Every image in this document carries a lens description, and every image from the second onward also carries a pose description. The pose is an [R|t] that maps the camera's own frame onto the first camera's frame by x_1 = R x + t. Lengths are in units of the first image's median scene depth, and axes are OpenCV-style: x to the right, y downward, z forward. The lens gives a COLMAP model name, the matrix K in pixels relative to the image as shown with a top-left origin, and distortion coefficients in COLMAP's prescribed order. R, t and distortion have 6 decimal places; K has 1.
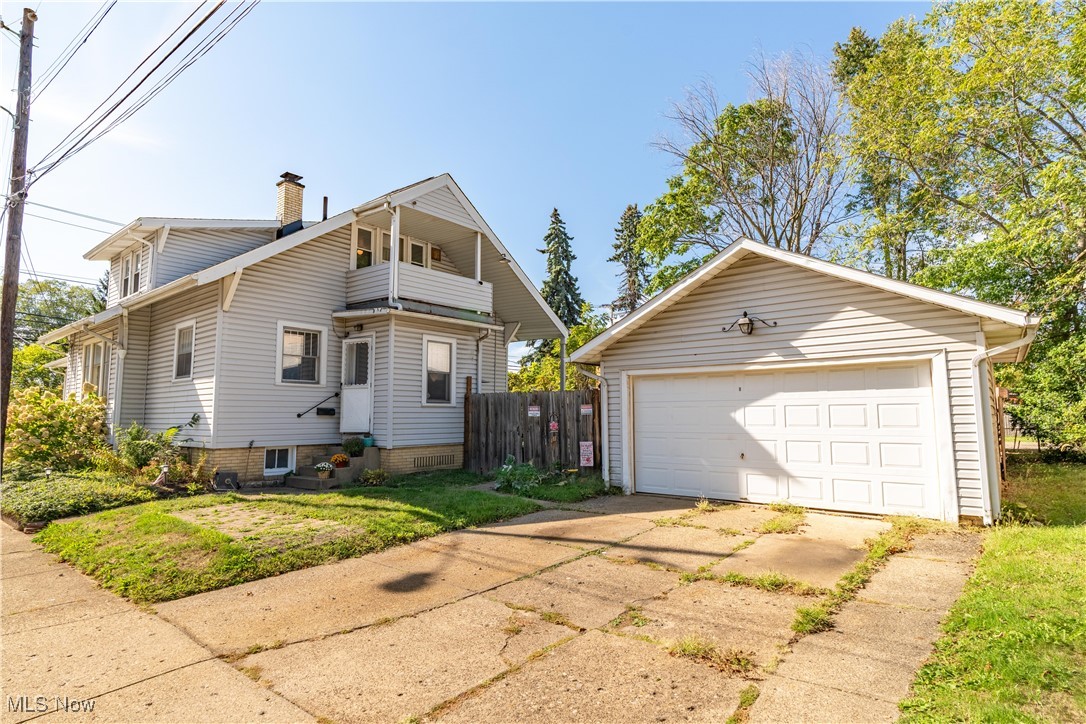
lens RADIAL K [[581.0, 0, 545.2], [0, 581.0, 360.9], [0, 0, 1]] dist [0.000450, -0.000001]
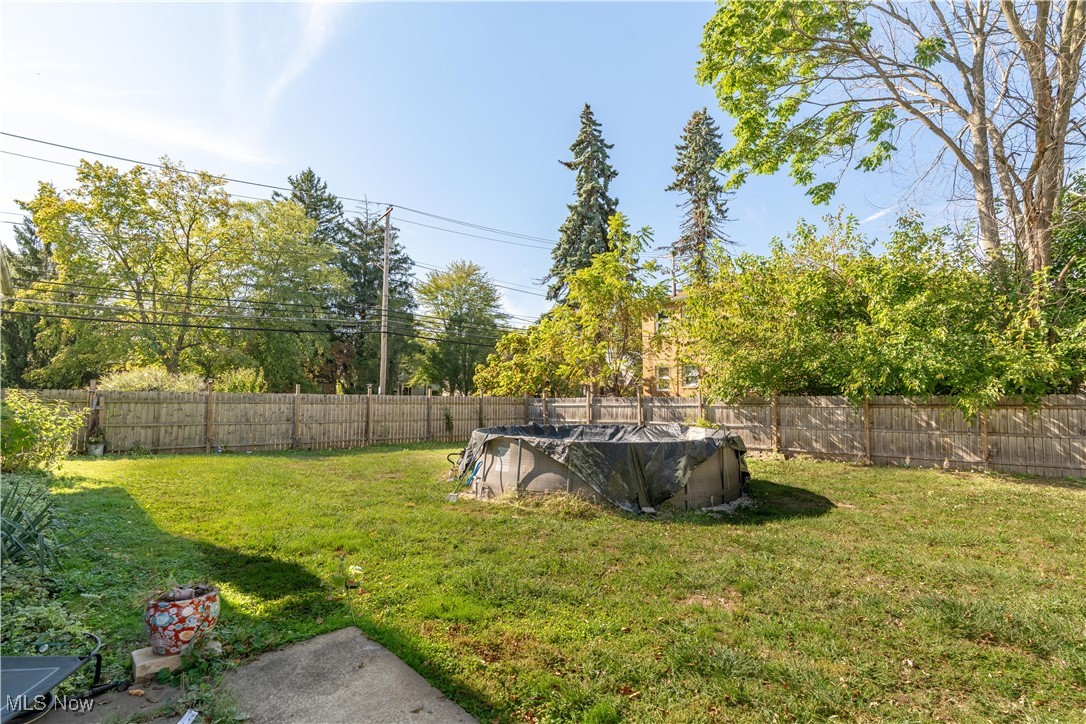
lens RADIAL K [[581.0, 0, 539.9], [0, 581.0, 363.6], [0, 0, 1]] dist [0.000450, -0.000001]
pose [[0.991860, -0.009639, -0.126970, 0.044159], [0.014379, 0.999232, 0.036464, 0.024554], [0.126521, -0.037993, 0.991236, 0.259595]]
